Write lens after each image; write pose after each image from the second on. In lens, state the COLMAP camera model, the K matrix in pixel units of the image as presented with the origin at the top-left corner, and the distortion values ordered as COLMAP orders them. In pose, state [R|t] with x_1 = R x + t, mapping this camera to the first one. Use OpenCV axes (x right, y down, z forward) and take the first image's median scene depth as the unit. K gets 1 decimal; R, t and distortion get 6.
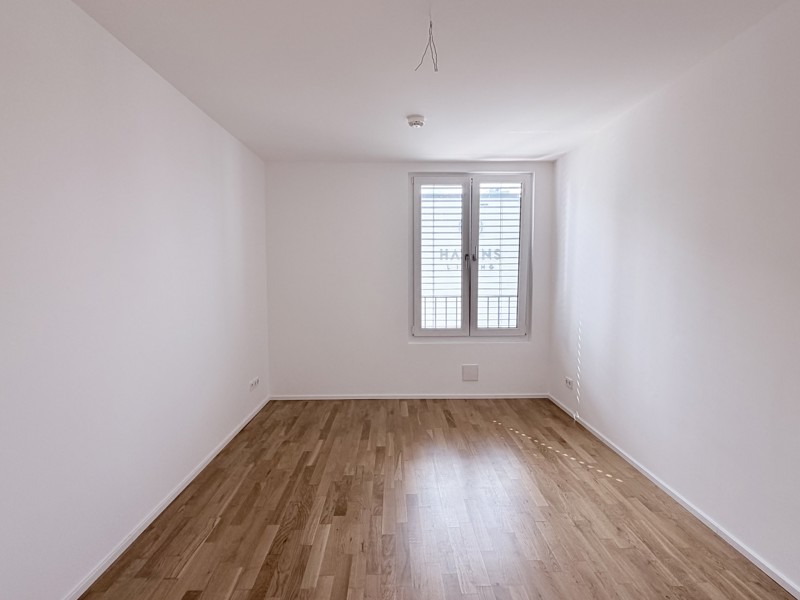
lens RADIAL K [[450.1, 0, 407.8], [0, 450.1, 303.0], [0, 0, 1]] dist [0.012936, 0.001067]
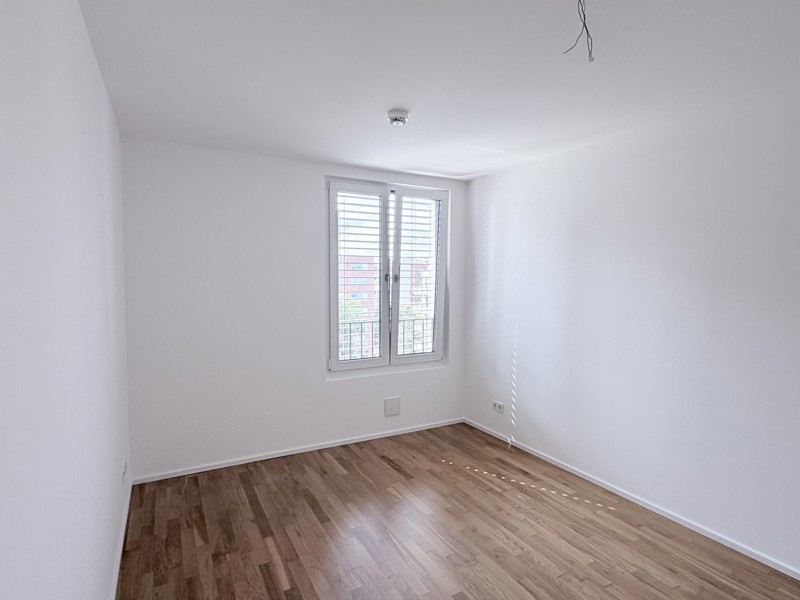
lens RADIAL K [[440.8, 0, 394.0], [0, 440.8, 299.5], [0, 0, 1]] dist [0.003622, -0.000322]
pose [[0.884932, -0.016869, 0.465415, -0.287439], [0.024922, 0.999627, -0.011153, -0.051899], [-0.465054, 0.021468, 0.885022, 0.242732]]
